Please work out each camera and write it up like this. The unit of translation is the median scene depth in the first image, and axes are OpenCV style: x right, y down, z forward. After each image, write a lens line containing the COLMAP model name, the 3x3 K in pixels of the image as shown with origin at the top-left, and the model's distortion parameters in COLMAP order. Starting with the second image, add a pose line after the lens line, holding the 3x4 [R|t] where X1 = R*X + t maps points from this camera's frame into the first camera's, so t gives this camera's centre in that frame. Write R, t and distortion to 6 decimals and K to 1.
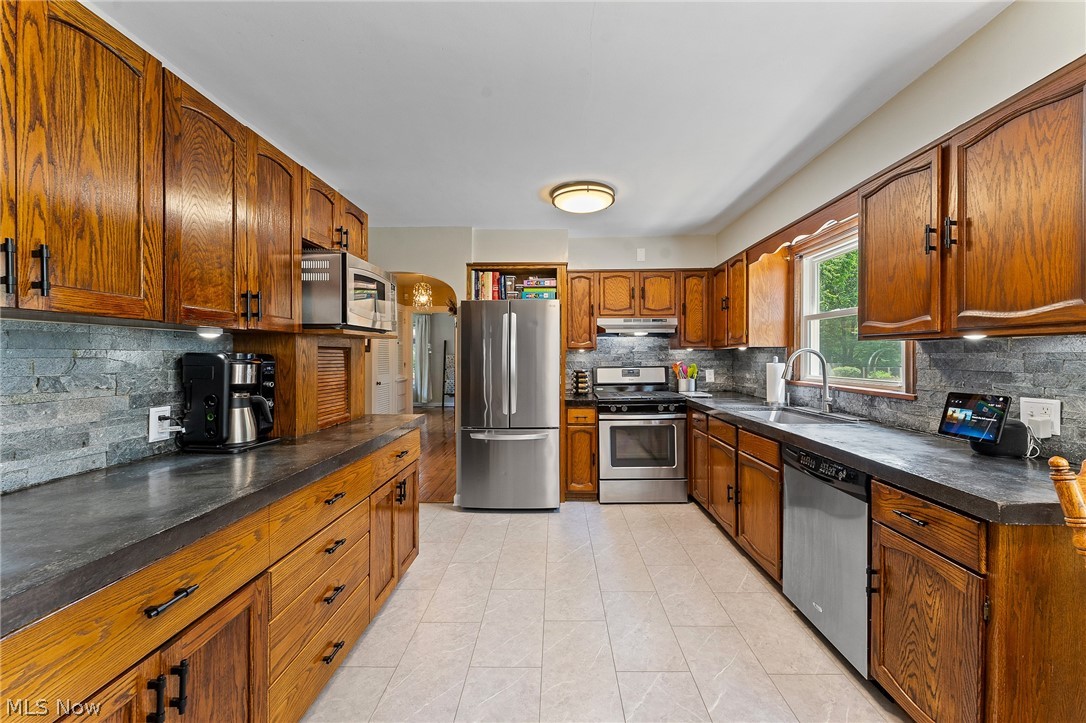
lens RADIAL K [[429.6, 0, 547.5], [0, 429.6, 357.2], [0, 0, 1]] dist [-0.001970, -0.000252]
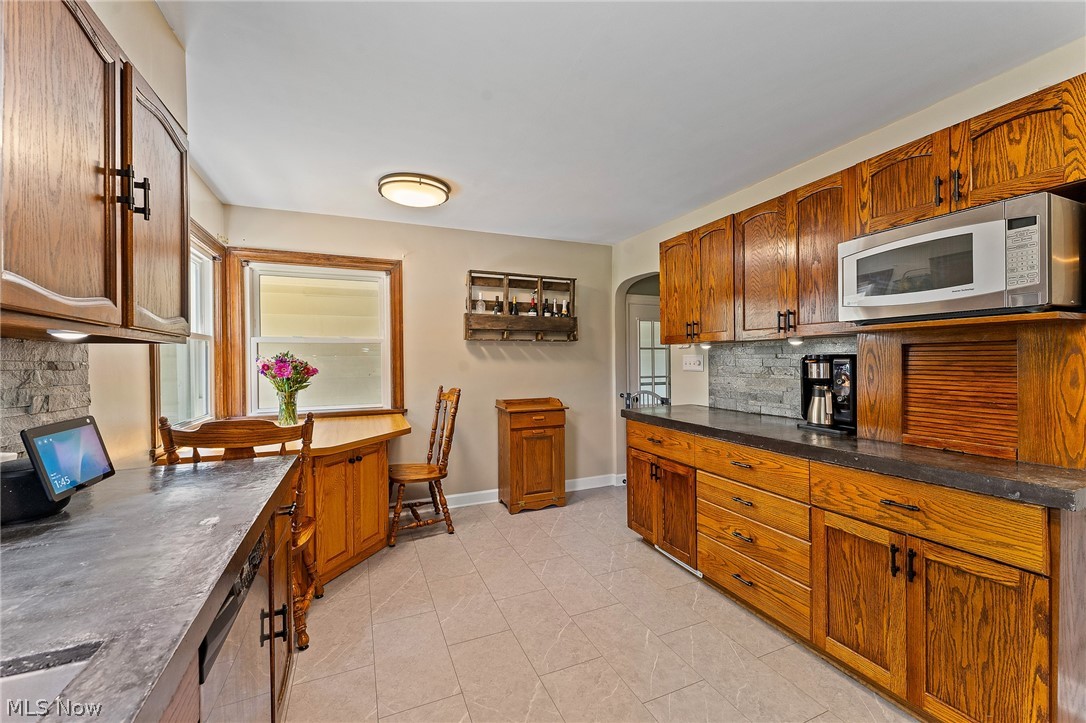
lens RADIAL K [[429.6, 0, 539.7], [0, 429.6, 362.3], [0, 0, 1]] dist [-0.001970, -0.000252]
pose [[-0.906523, 0.011794, -0.421992, 0.584995], [0.007907, 0.999909, 0.010960, -0.006536], [0.422083, 0.006599, -0.906533, 1.807388]]
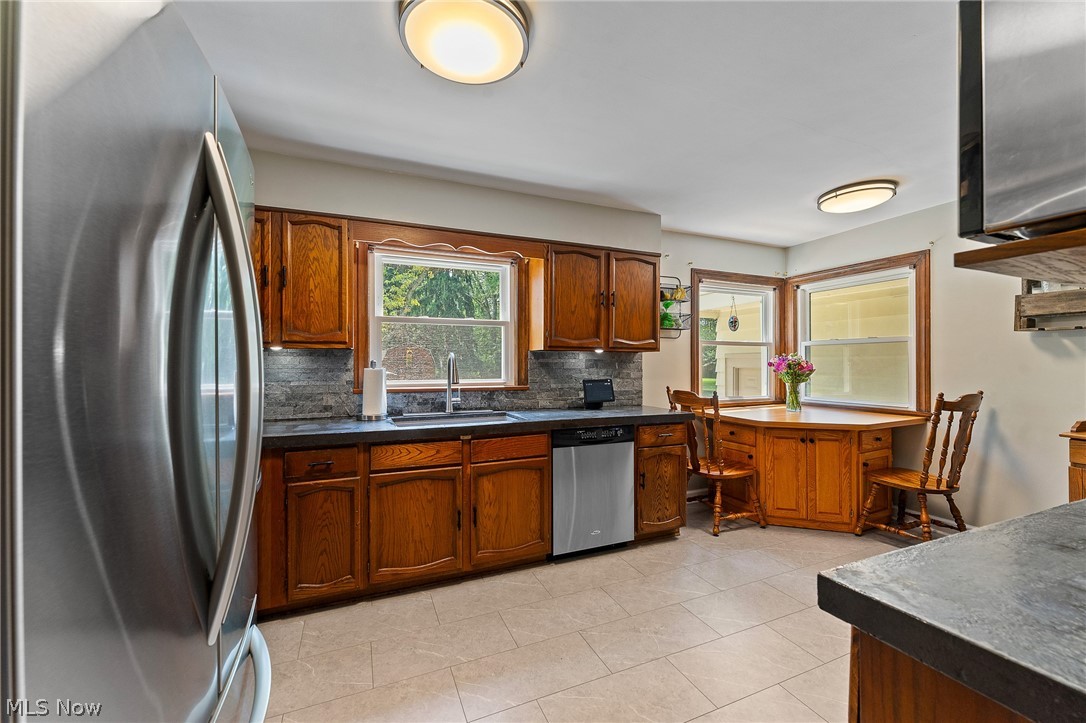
lens RADIAL K [[429.6, 0, 543.0], [0, 429.6, 361.7], [0, 0, 1]] dist [-0.001970, -0.000252]
pose [[-0.402231, 0.005491, 0.915522, -0.709676], [0.006718, 0.999973, -0.003046, 0.007222], [-0.915514, 0.004926, -0.402256, 1.946913]]
